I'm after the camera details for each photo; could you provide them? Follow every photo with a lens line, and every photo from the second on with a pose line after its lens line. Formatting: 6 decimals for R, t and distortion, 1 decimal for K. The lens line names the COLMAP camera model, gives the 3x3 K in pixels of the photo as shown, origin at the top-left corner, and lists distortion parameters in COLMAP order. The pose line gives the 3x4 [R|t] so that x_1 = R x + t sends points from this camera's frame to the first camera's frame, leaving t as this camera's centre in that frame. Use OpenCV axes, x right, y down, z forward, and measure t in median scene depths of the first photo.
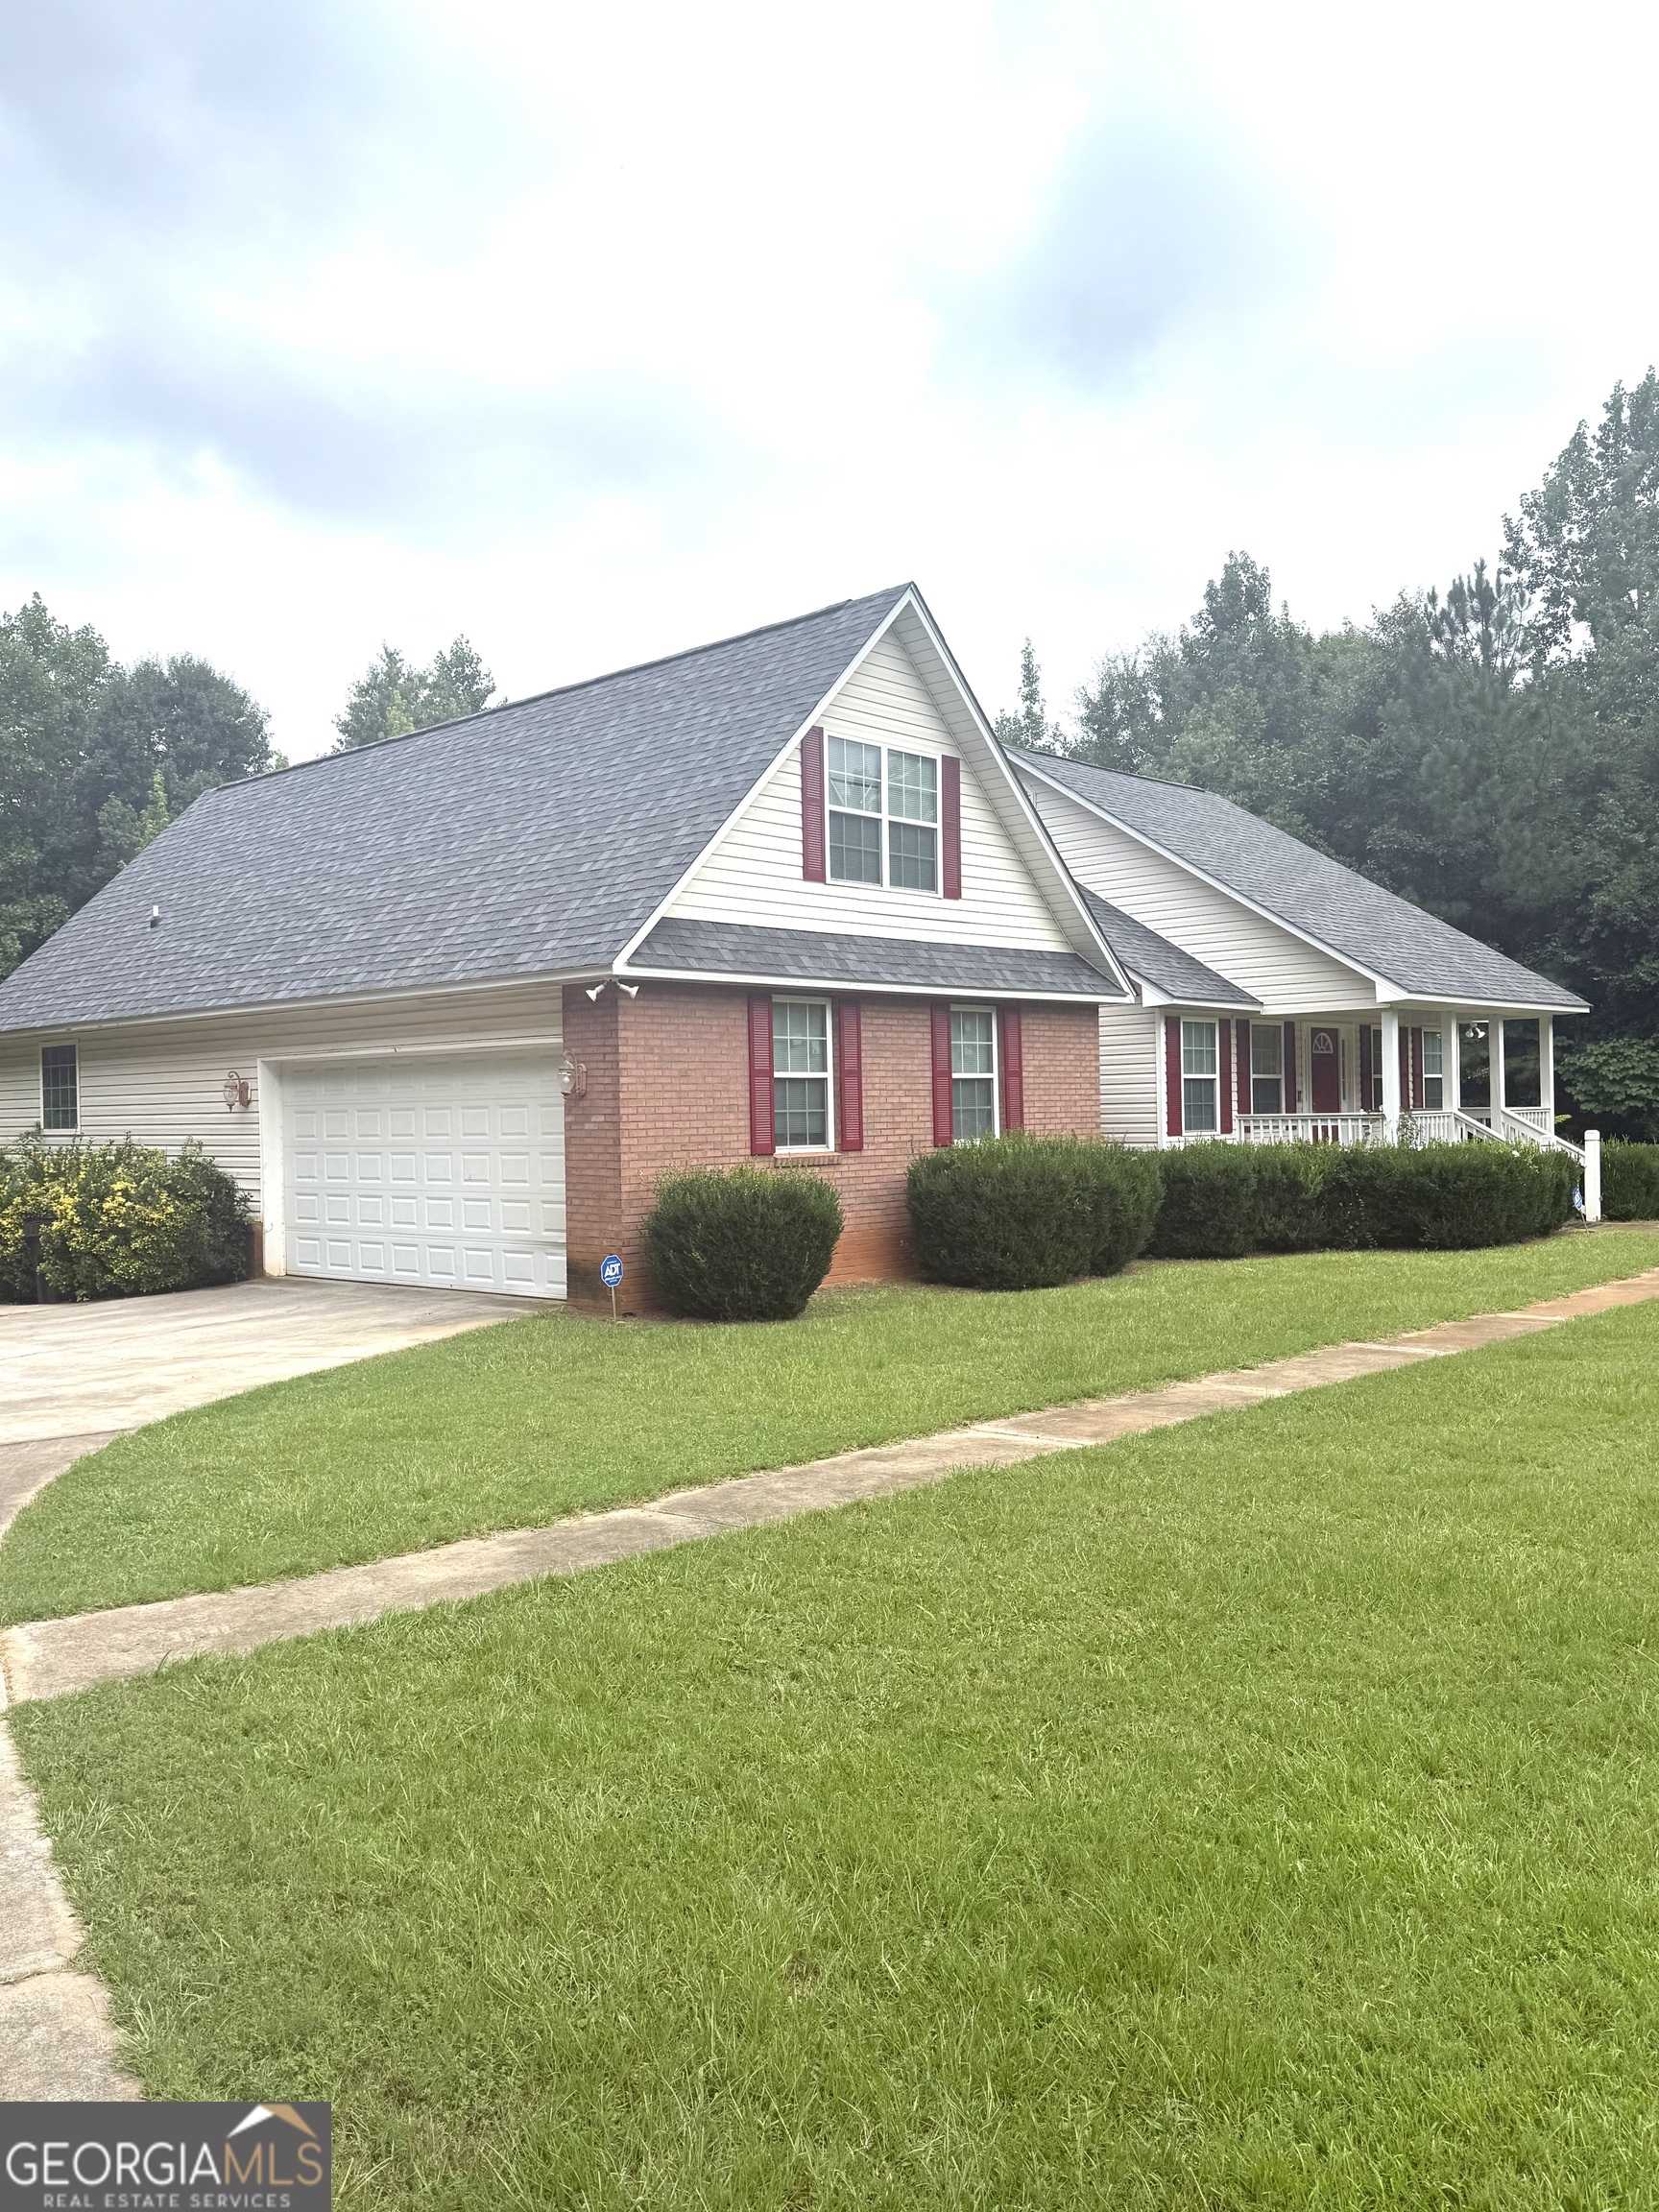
lens RADIAL K [[1669.4, 0, 829.5], [0, 1669.4, 1106.0], [0, 0, 1]] dist [0.174361, -0.263124]
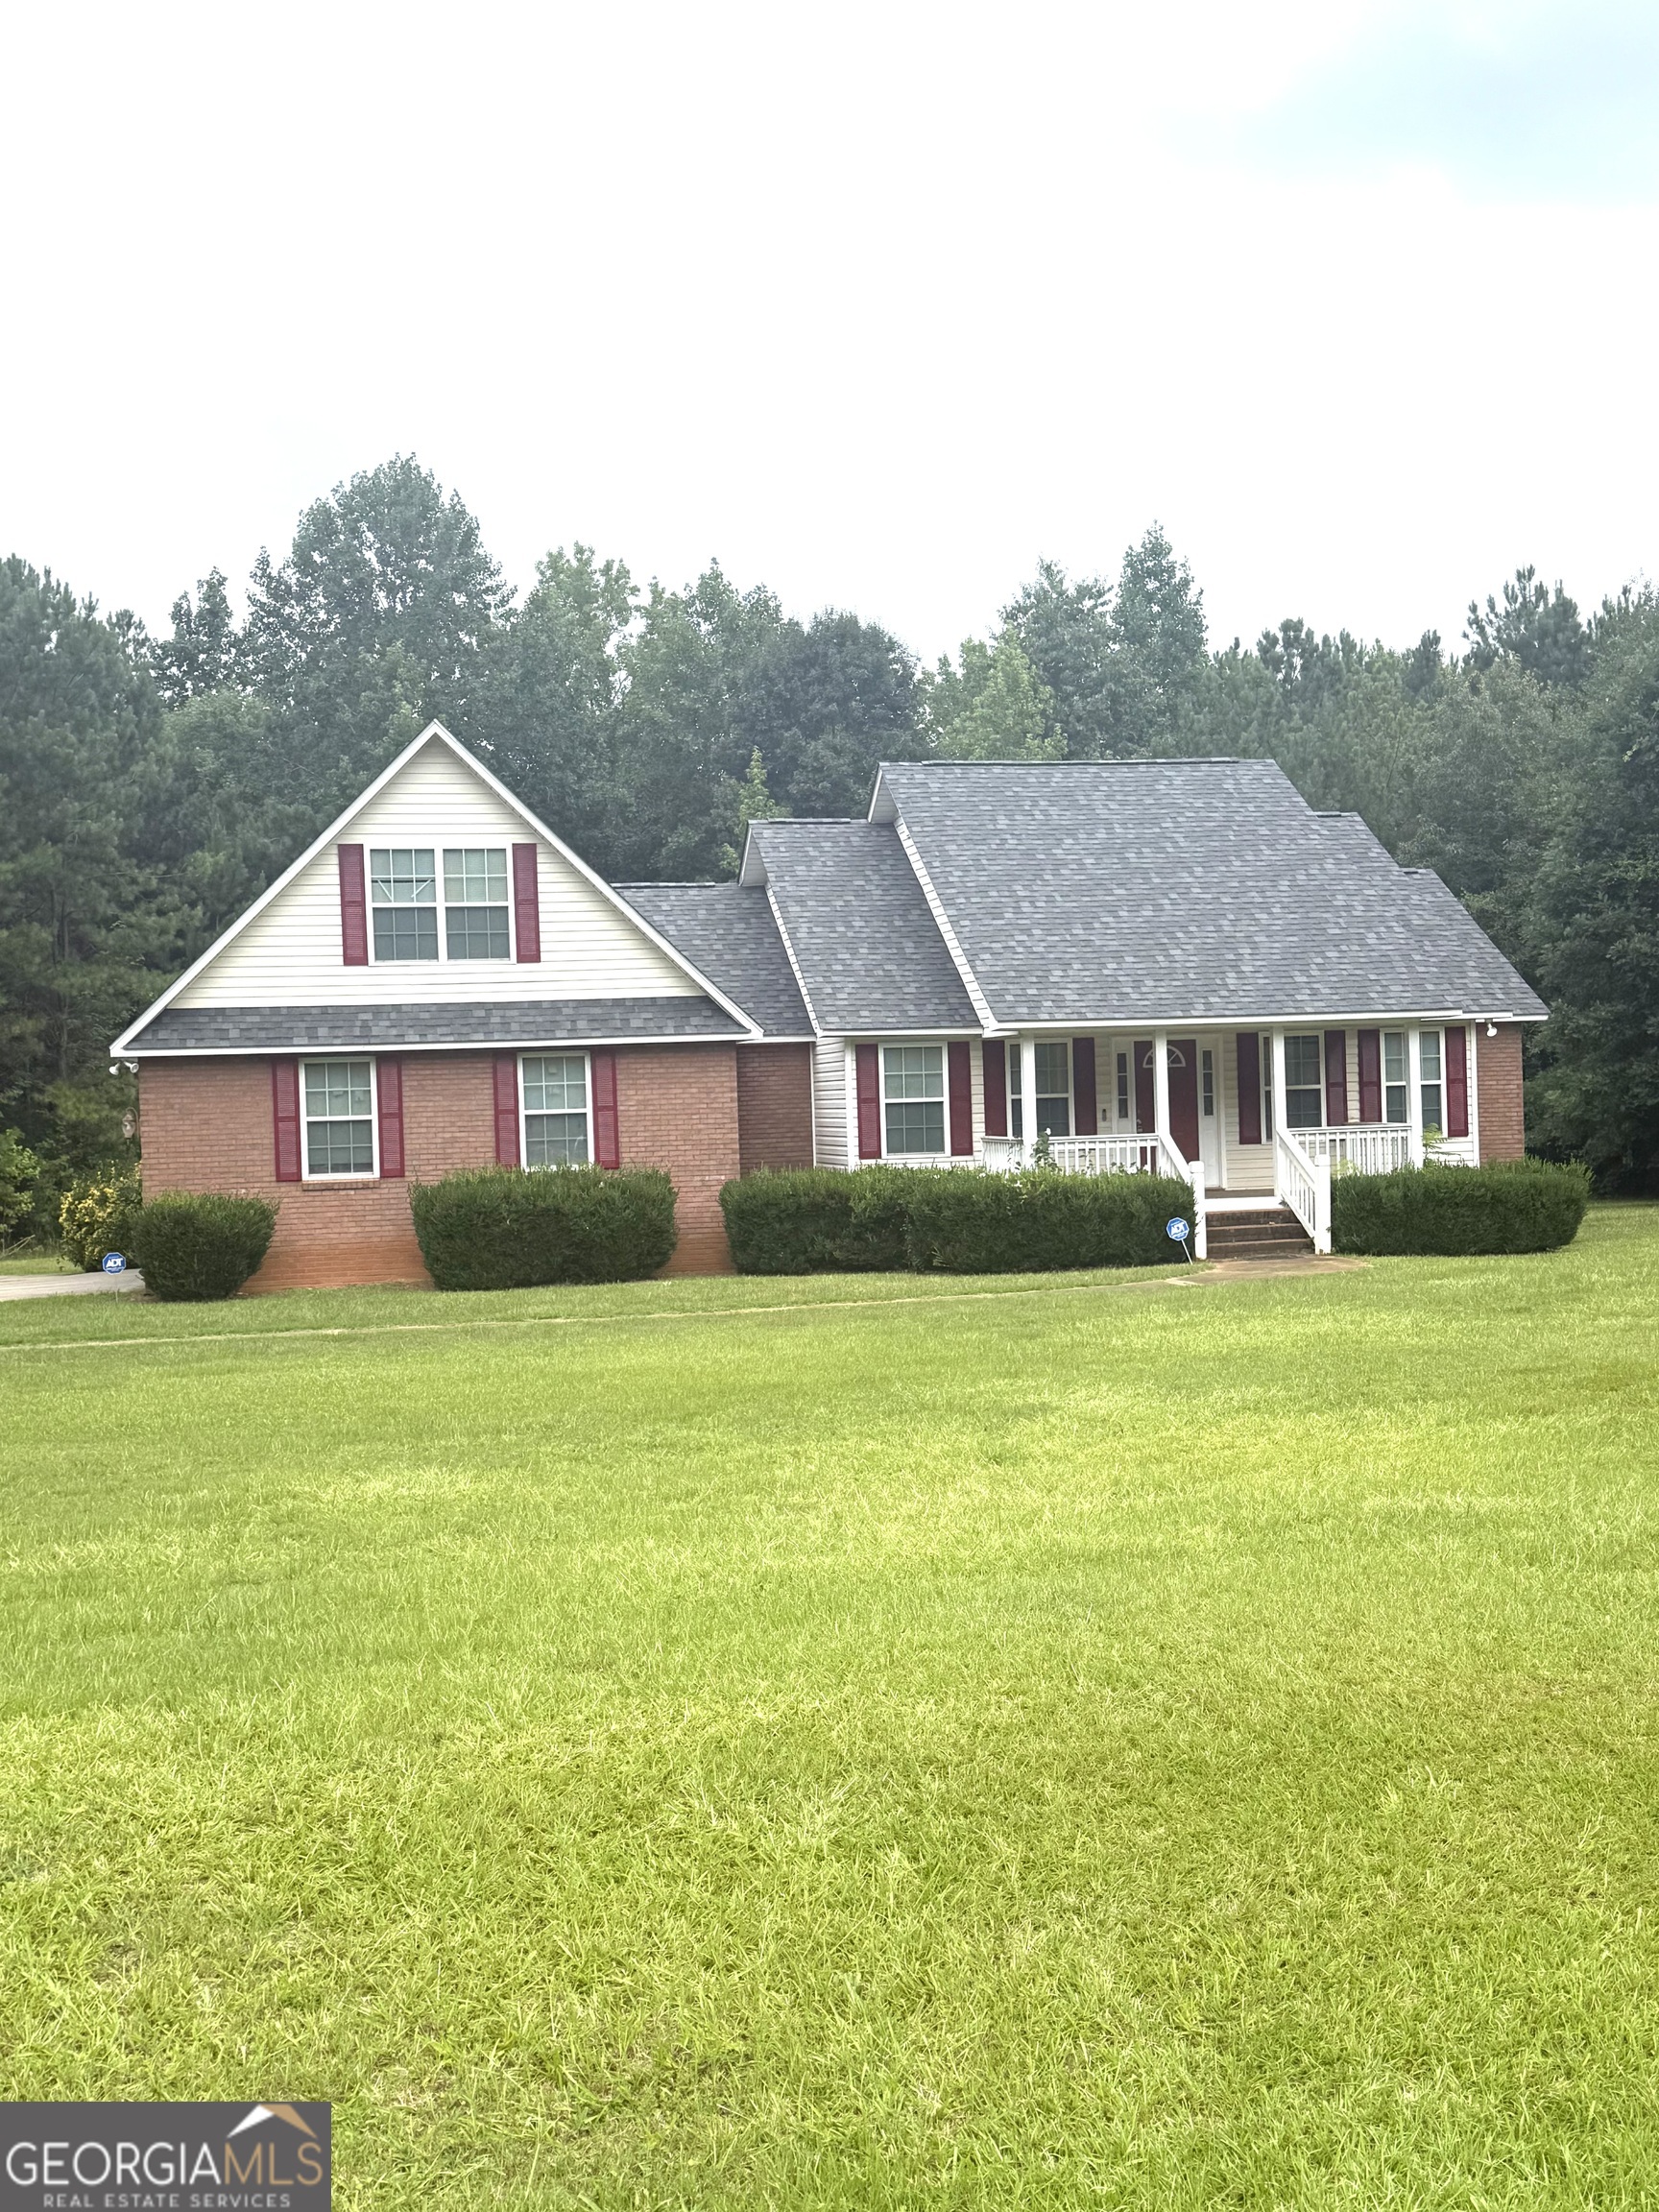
lens RADIAL K [[2392.4, 0, 829.5], [0, 2392.4, 1106.0], [0, 0, 1]] dist [0.158723, 0.027101]
pose [[0.813848, -0.002416, -0.581073, 1.222886], [0.016914, 0.999666, 0.019533, -0.051741], [0.580832, -0.025726, 0.813617, -0.255434]]
